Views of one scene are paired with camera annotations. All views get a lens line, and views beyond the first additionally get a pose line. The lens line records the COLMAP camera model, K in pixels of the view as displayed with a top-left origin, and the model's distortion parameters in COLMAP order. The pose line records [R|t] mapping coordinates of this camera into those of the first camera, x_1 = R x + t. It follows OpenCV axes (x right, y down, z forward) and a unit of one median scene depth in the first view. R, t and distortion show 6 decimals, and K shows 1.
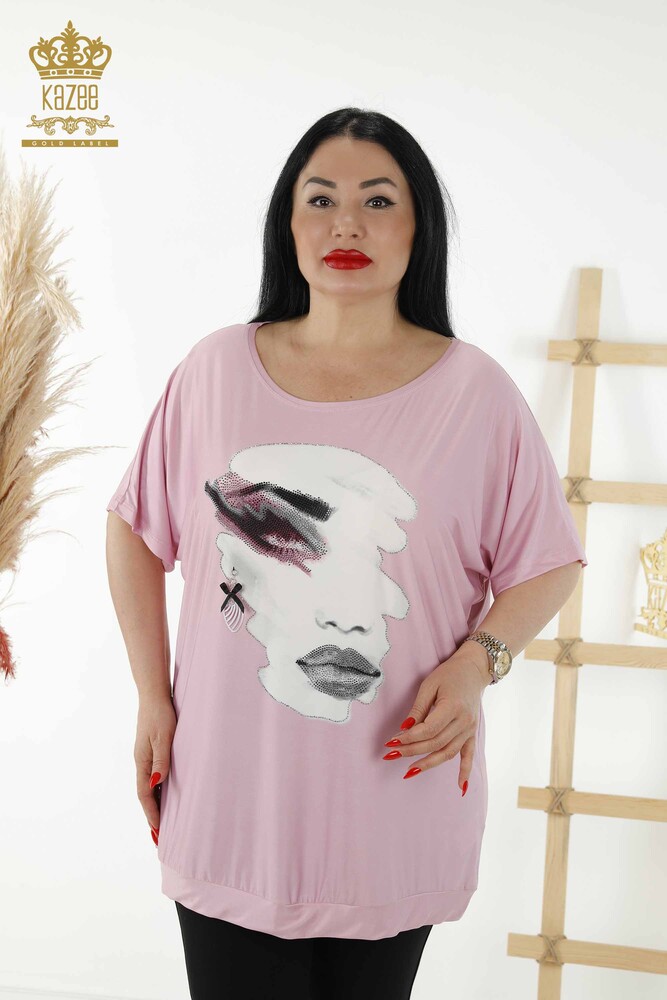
lens RADIAL K [[1918.4, 0, 333.5], [0, 1918.4, 500.0], [0, 0, 1]] dist [0.233350, 0.250982]
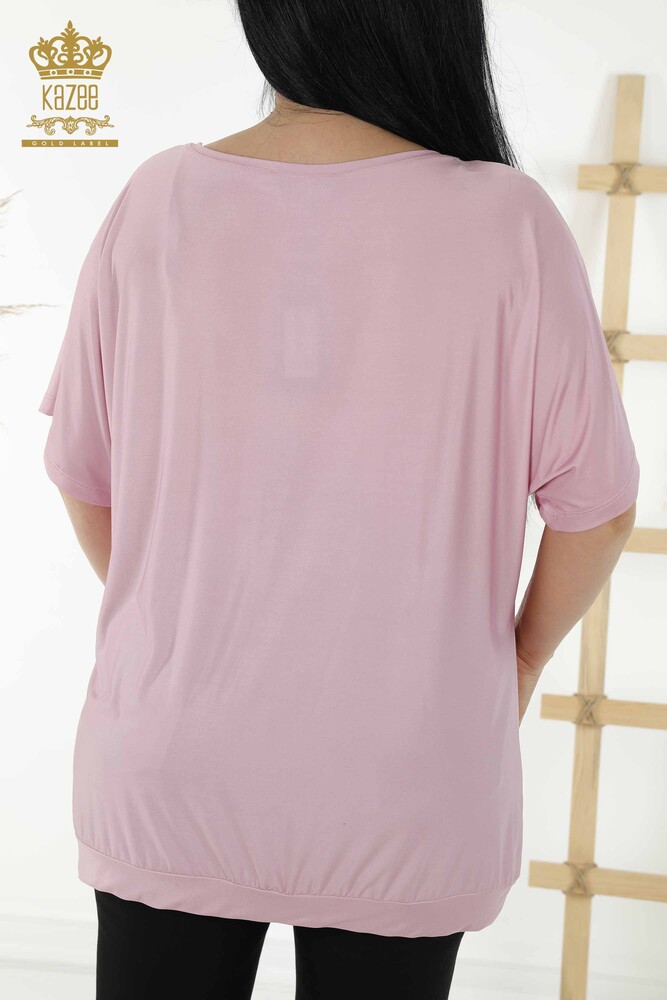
lens RADIAL K [[1918.4, 0, 333.5], [0, 1918.4, 500.0], [0, 0, 1]] dist [0.233350, 0.250982]
pose [[0.999779, -0.009557, -0.018738, 0.020290], [0.011154, 0.996140, 0.087072, -0.013150], [0.017834, -0.087262, 0.996026, 0.153768]]
